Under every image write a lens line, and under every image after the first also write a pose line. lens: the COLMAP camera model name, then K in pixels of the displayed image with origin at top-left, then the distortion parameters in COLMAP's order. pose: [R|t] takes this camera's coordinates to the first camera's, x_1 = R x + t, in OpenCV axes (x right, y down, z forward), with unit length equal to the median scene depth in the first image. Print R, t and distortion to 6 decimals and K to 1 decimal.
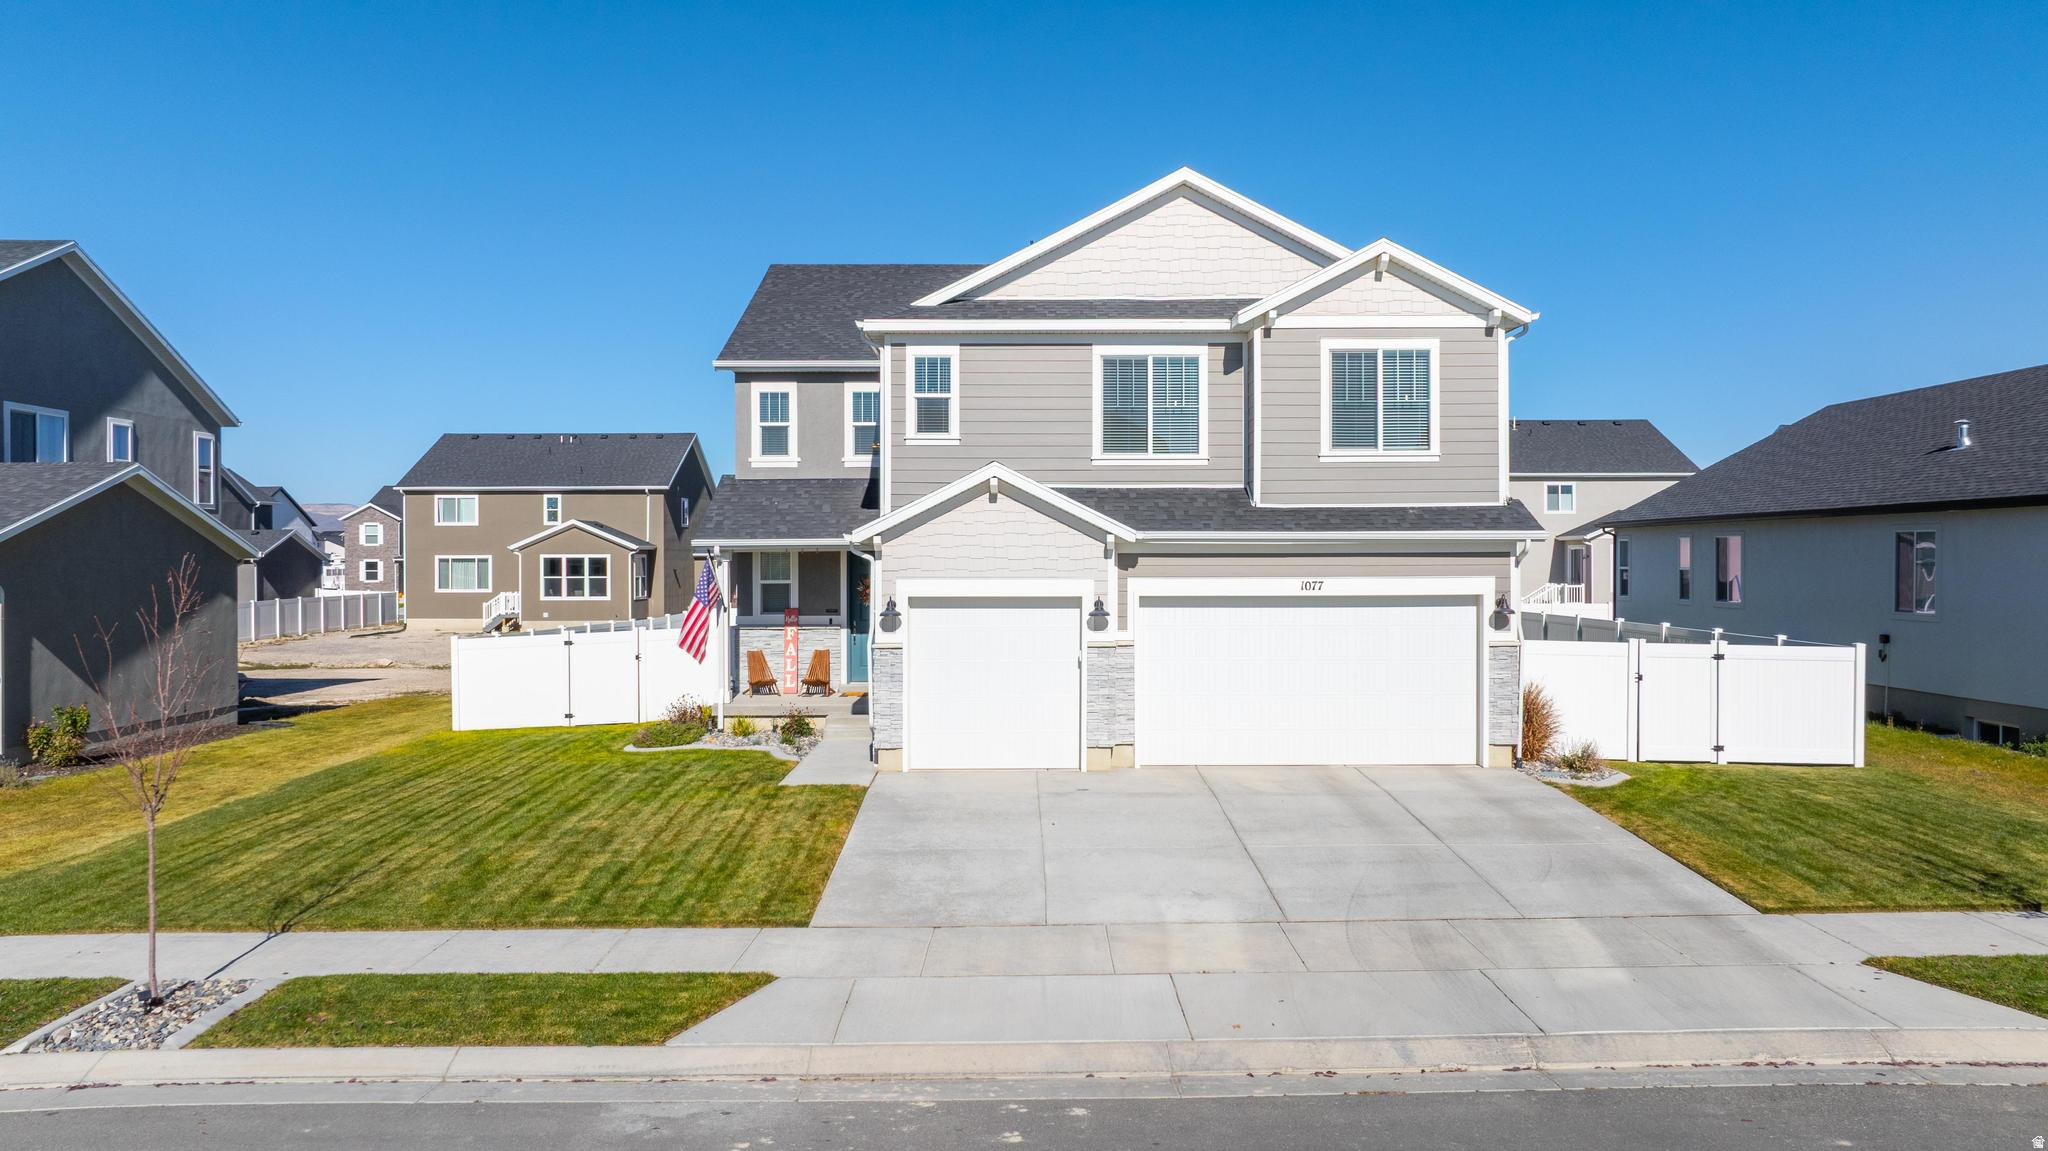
lens RADIAL K [[1446.1, 0, 1024.0], [0, 1446.1, 575.5], [0, 0, 1]] dist [-0.016693, 0.000347]
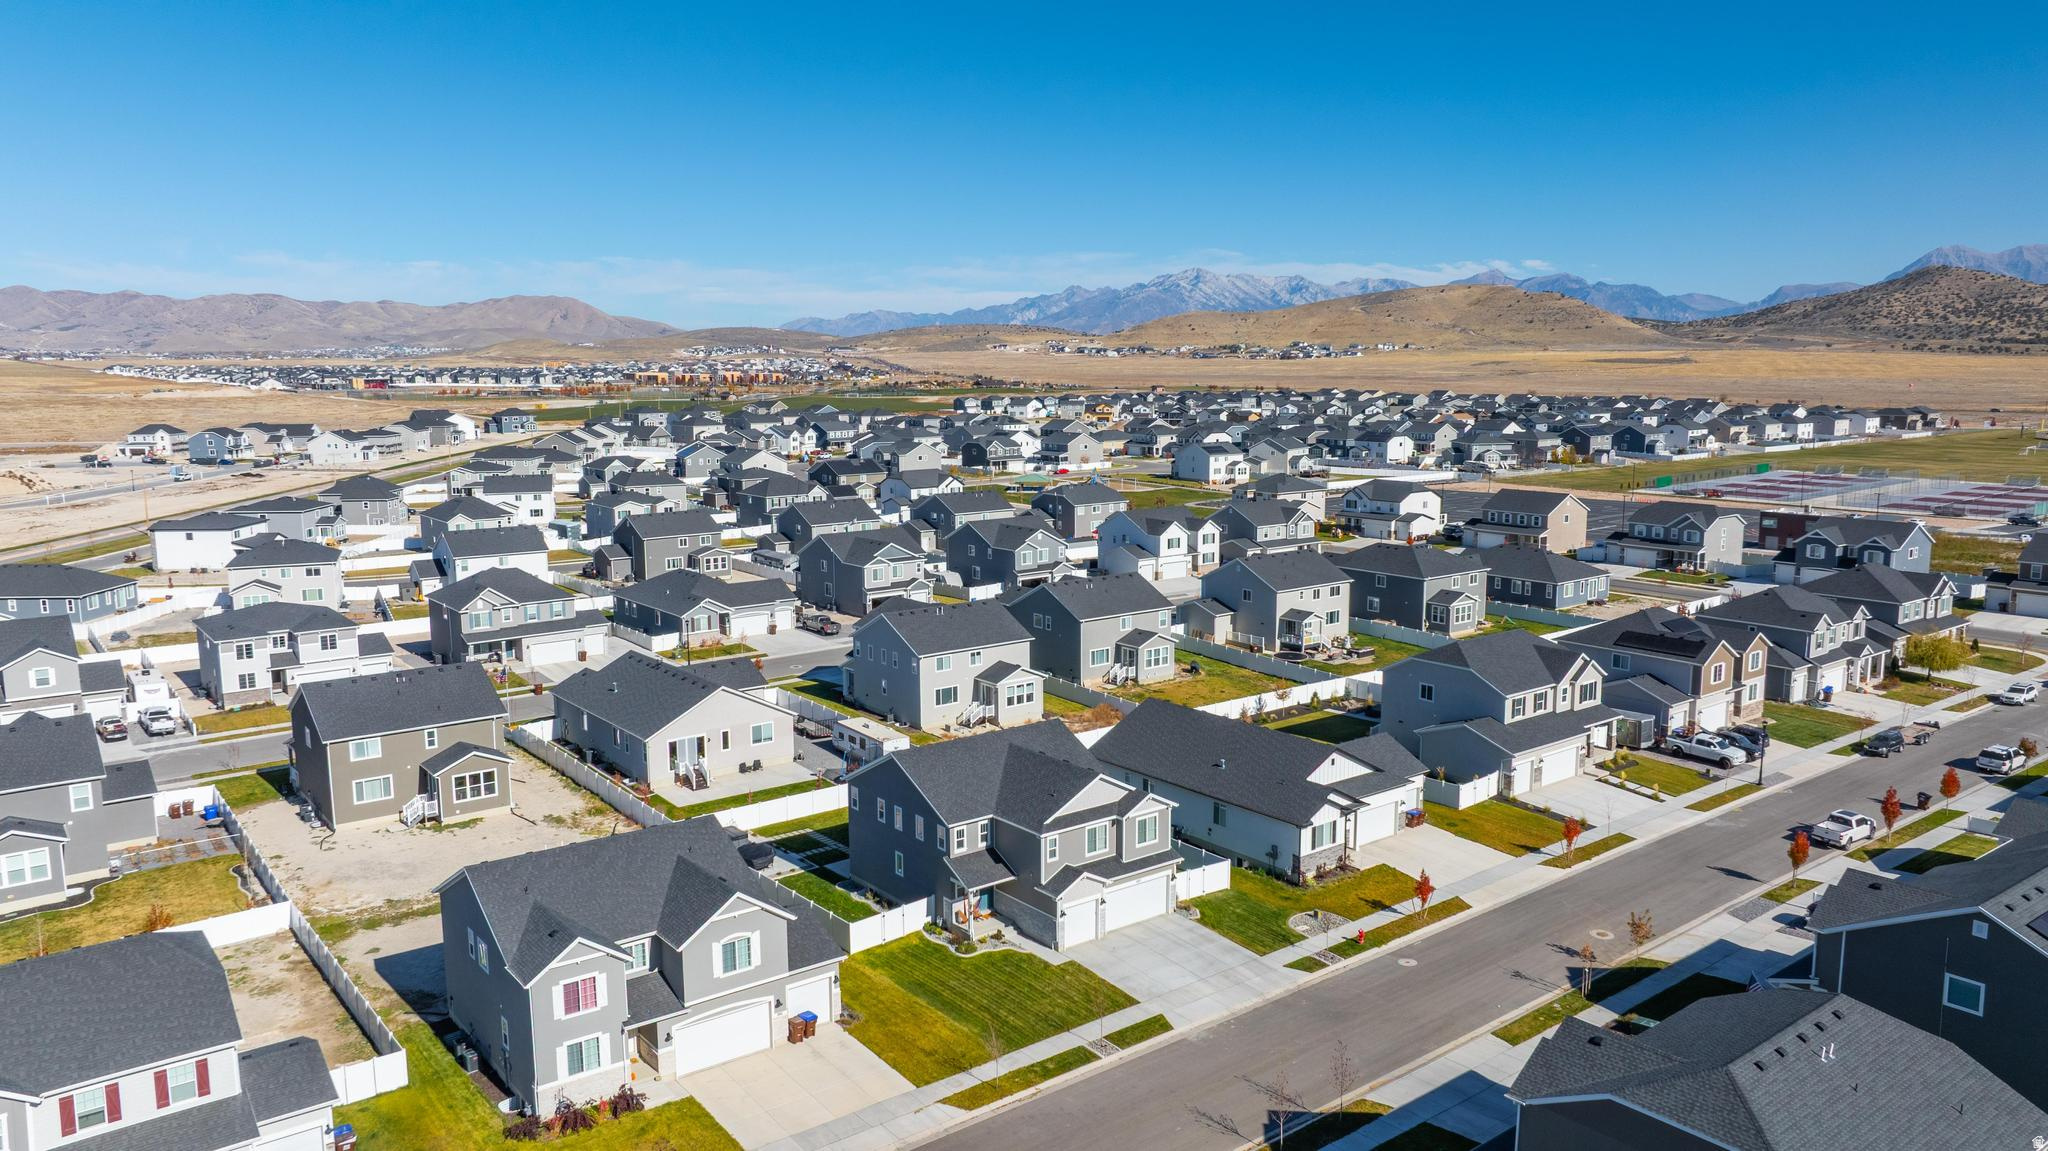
lens RADIAL K [[1446.1, 0, 1024.0], [0, 1446.1, 575.5], [0, 0, 1]] dist [-0.016693, 0.000347]
pose [[0.792361, -0.092677, 0.602972, -1.985705], [0.007622, 0.989820, 0.142119, -1.163128], [-0.610005, -0.108014, 0.785001, -1.546692]]
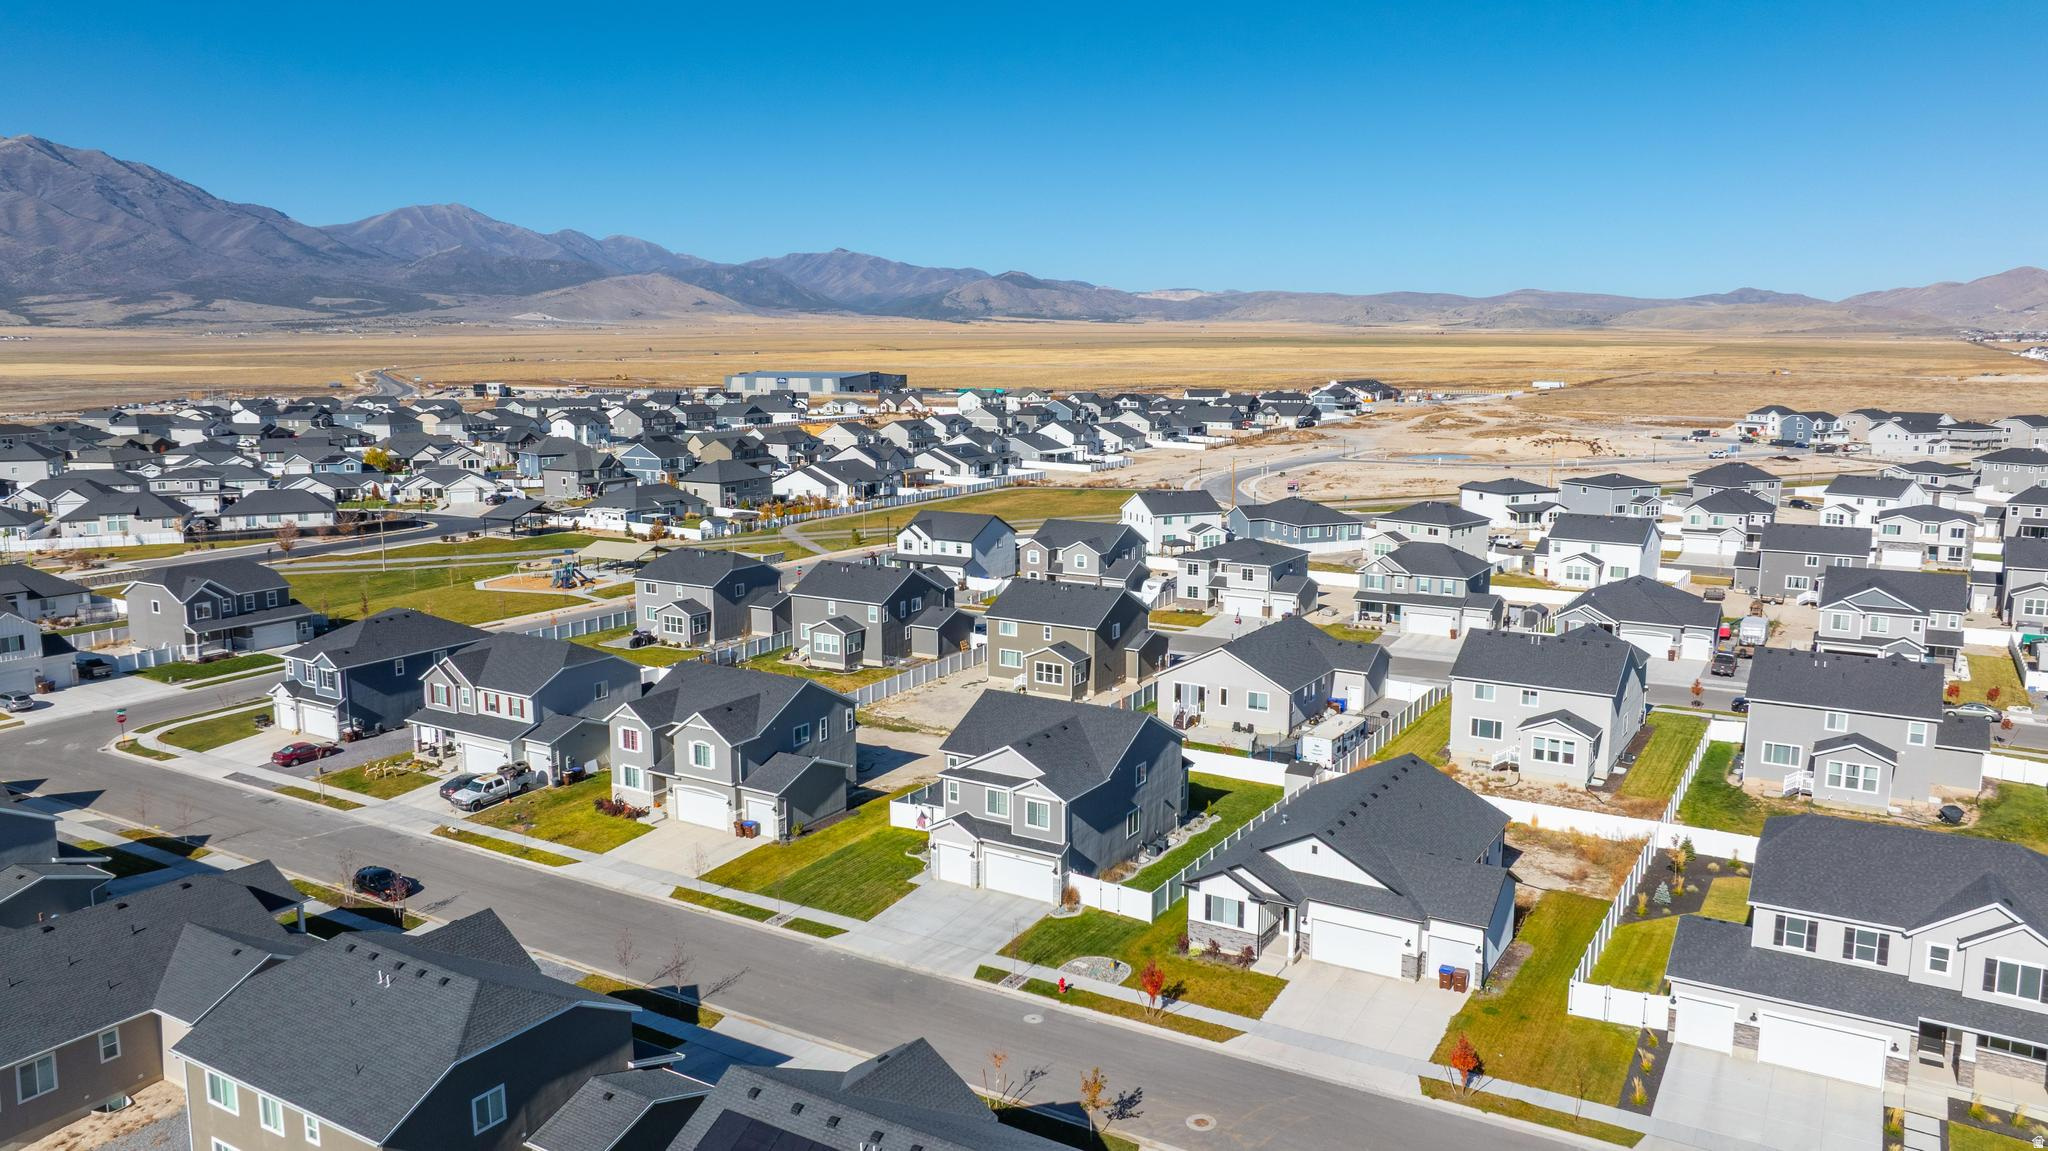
lens RADIAL K [[1446.1, 0, 1024.0], [0, 1446.1, 575.5], [0, 0, 1]] dist [-0.016693, 0.000347]
pose [[0.849084, 0.087767, -0.520915, 1.936609], [-0.007304, 0.987958, 0.154551, -1.207402], [0.528207, -0.127422, 0.839501, -2.020242]]
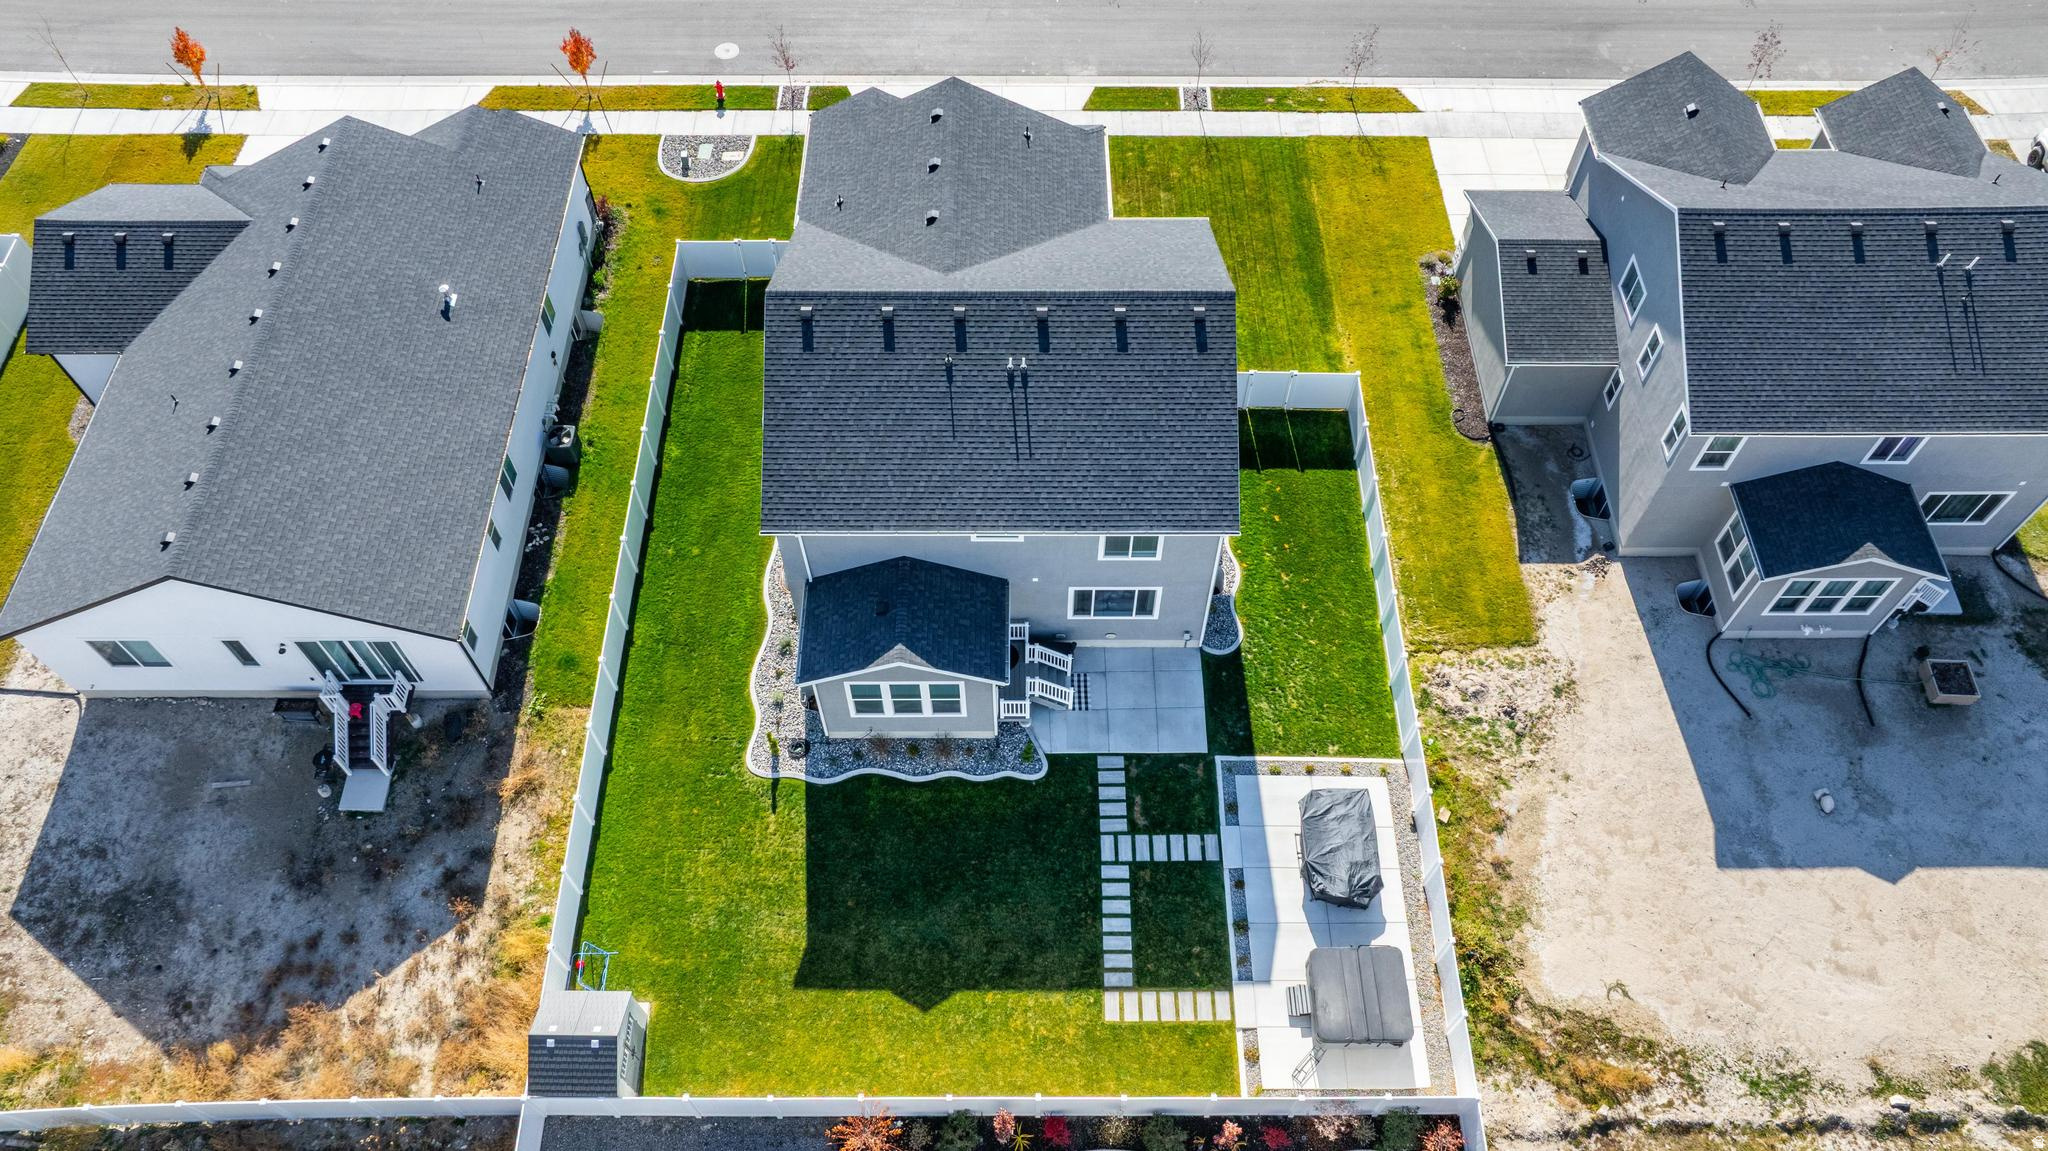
lens RADIAL K [[1446.1, 0, 1024.0], [0, 1446.1, 575.5], [0, 0, 1]] dist [-0.016693, 0.000347]
pose [[-0.999959, -0.002324, 0.008808, -0.013585], [0.006157, 0.540240, 0.841489, -1.427543], [-0.006715, 0.841508, -0.540203, 2.380498]]
